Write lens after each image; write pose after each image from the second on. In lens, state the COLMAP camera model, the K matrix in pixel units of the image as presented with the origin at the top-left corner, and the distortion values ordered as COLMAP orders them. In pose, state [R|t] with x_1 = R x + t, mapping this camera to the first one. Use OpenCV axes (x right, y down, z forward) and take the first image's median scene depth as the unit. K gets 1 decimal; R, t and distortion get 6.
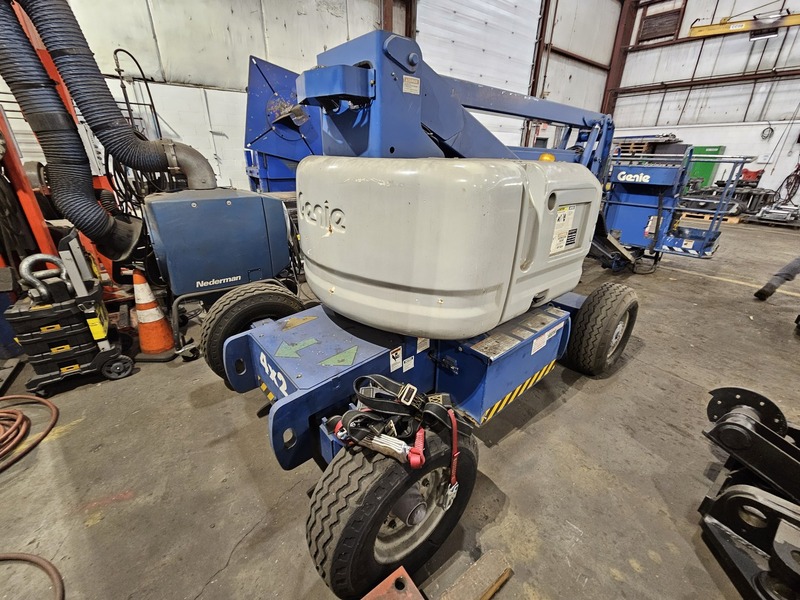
lens RADIAL K [[332.5, 0, 400.0], [0, 332.5, 300.0], [0, 0, 1]] dist [0.002452, -0.002728]
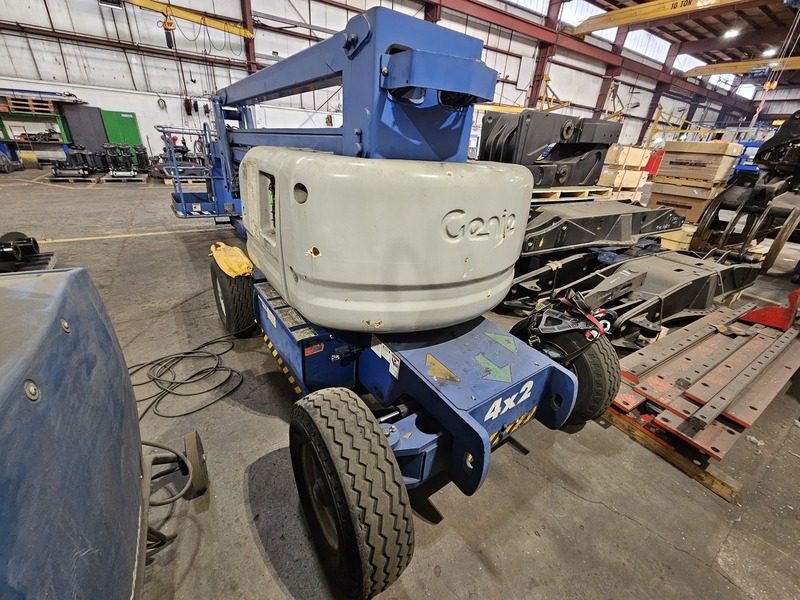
lens RADIAL K [[325.6, 0, 396.9], [0, 325.6, 298.9], [0, 0, 1]] dist [0.002252, -0.000544]
pose [[0.087335, -0.437148, 0.895139, -0.435995], [0.340848, 0.857451, 0.385487, -0.193416], [-0.936053, 0.271440, 0.223886, 0.399404]]
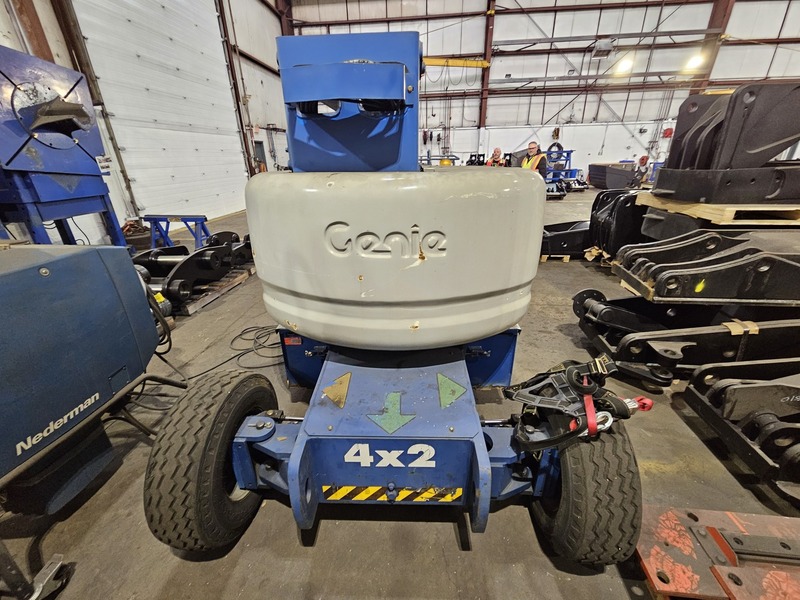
lens RADIAL K [[328.8, 0, 398.9], [0, 328.8, 301.0], [0, 0, 1]] dist [0.000761, -0.000286]
pose [[0.670991, -0.323395, 0.667224, -0.299095], [0.322575, 0.937570, 0.130032, -0.081886], [-0.667620, 0.127979, 0.733420, 0.150730]]
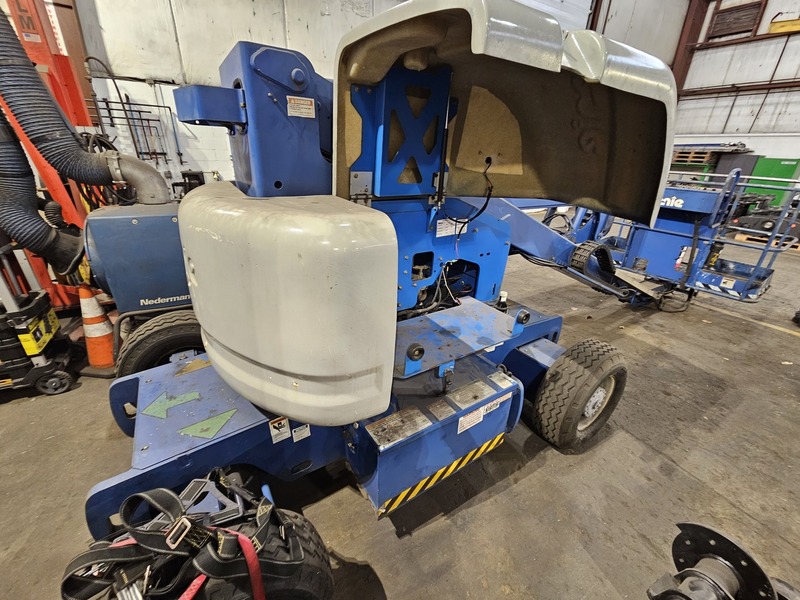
lens RADIAL K [[332.5, 0, 400.0], [0, 332.5, 300.0], [0, 0, 1]] dist [0.002452, -0.002728]
pose [[0.991306, 0.074808, -0.108243, 0.143575], [-0.074395, 0.997198, 0.007854, -0.071753], [0.108527, 0.000267, 0.994093, 0.078179]]
